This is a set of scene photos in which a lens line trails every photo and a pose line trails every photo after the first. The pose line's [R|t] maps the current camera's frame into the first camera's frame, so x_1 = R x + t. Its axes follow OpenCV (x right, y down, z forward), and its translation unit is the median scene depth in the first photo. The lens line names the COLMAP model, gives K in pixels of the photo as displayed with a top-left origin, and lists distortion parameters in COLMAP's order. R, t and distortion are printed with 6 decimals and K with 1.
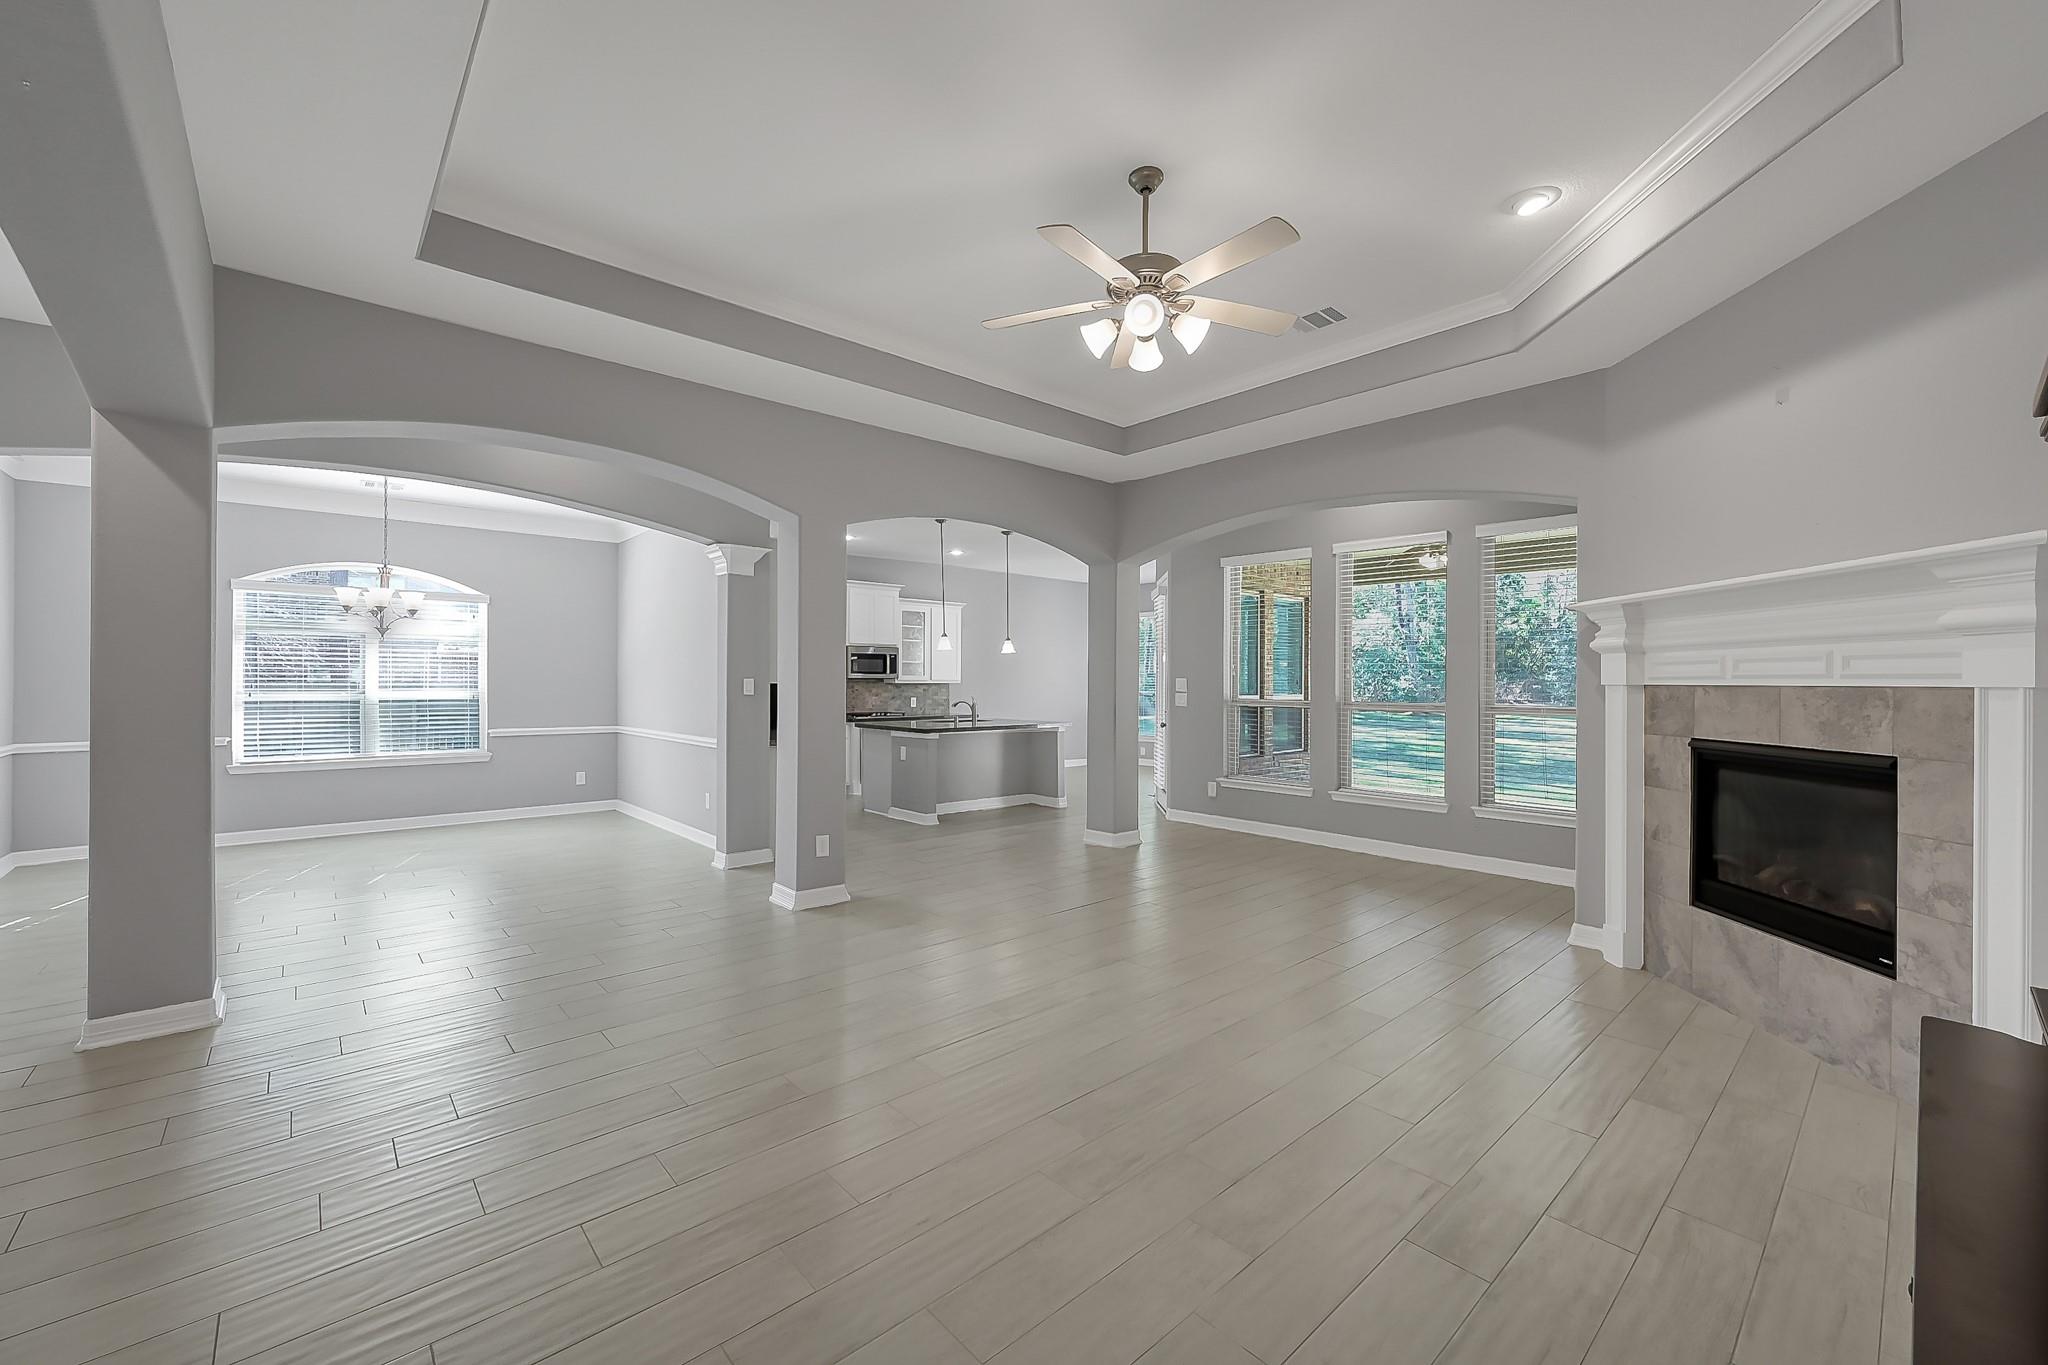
lens RADIAL K [[814.5, 0, 1021.5], [0, 814.5, 677.9], [0, 0, 1]] dist [0.001510, 0.000139]
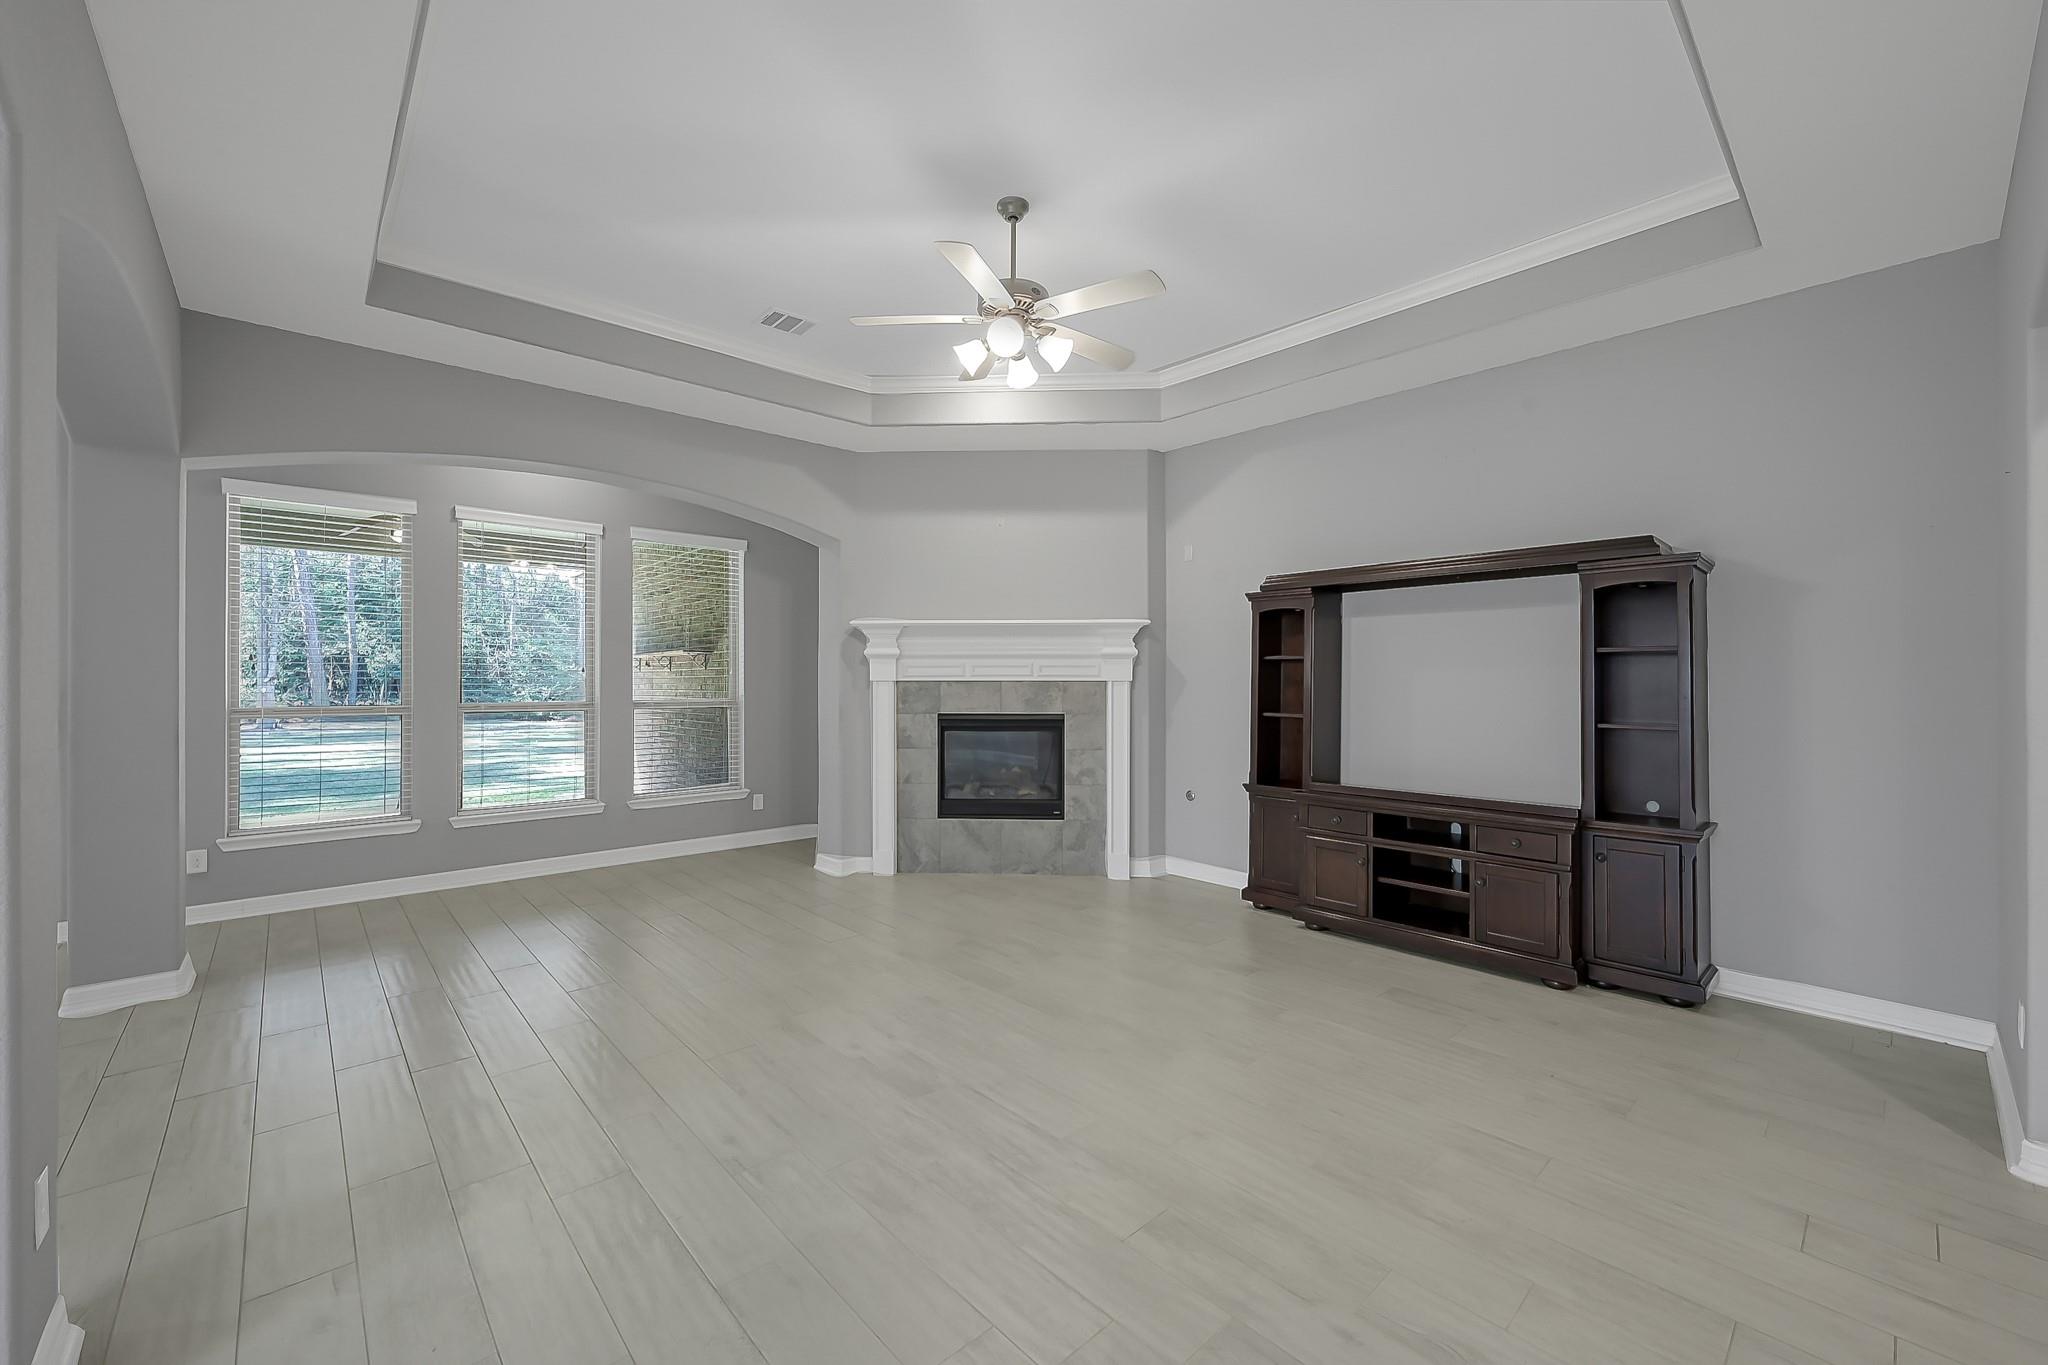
lens RADIAL K [[814.5, 0, 1021.5], [0, 814.5, 677.9], [0, 0, 1]] dist [0.001510, 0.000139]
pose [[-0.008834, -0.004012, 0.999953, -0.801980], [-0.003083, 0.999987, 0.003985, -0.003669], [-0.999956, -0.003047, -0.008847, 0.876876]]
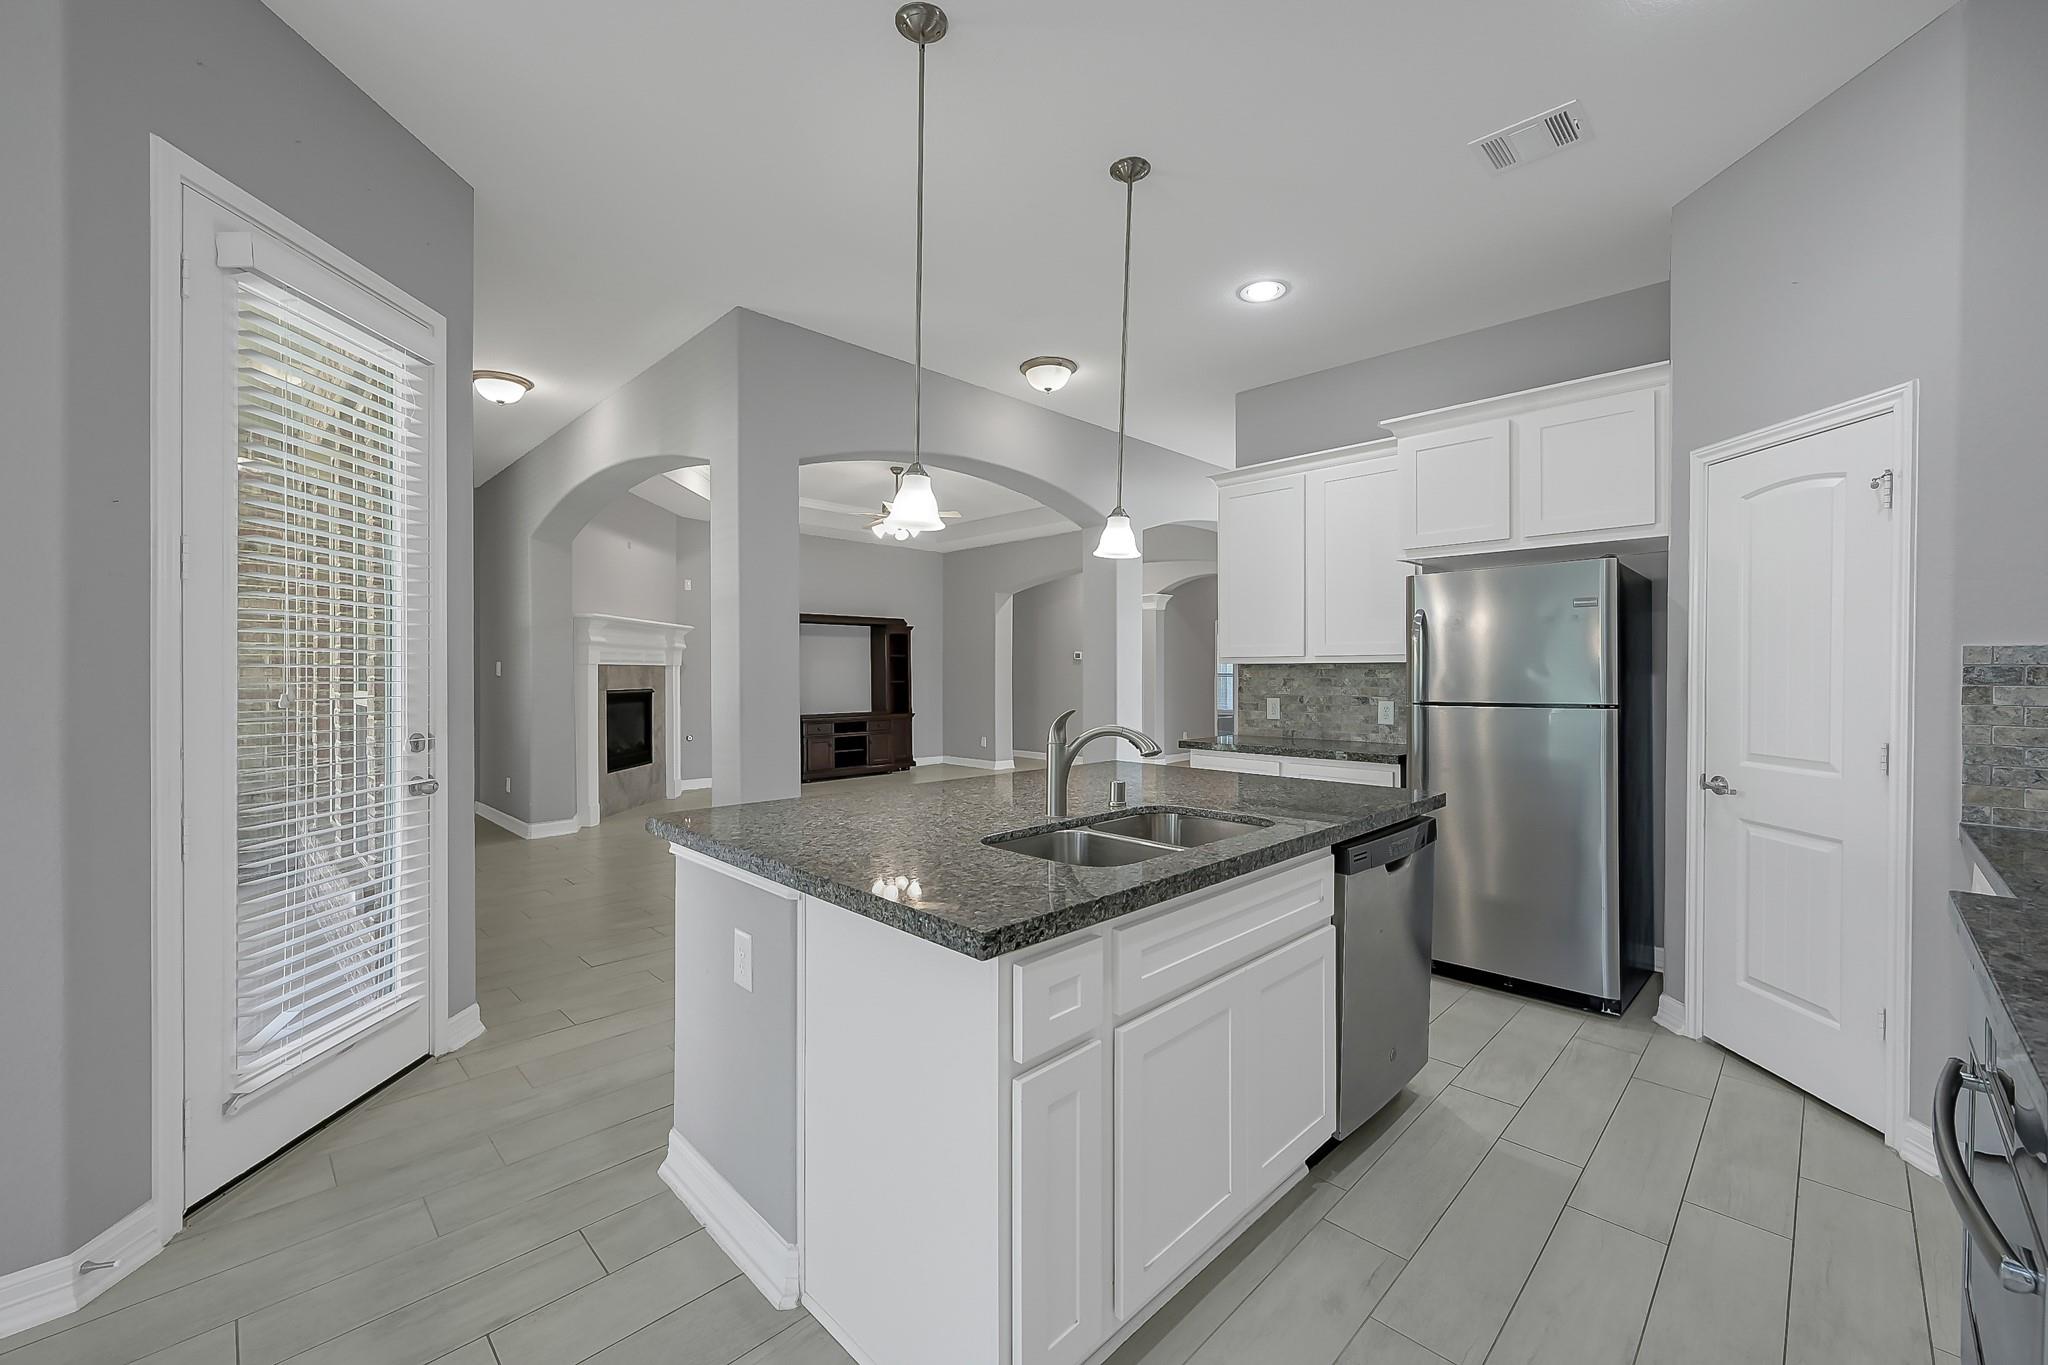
lens RADIAL K [[814.5, 0, 1021.5], [0, 814.5, 677.9], [0, 0, 1]] dist [0.001510, 0.000139]
pose [[-0.998416, -0.004867, -0.056049, -0.087284], [-0.005030, 0.999984, 0.002761, 0.033347], [0.056034, 0.003039, -0.998424, 3.153131]]
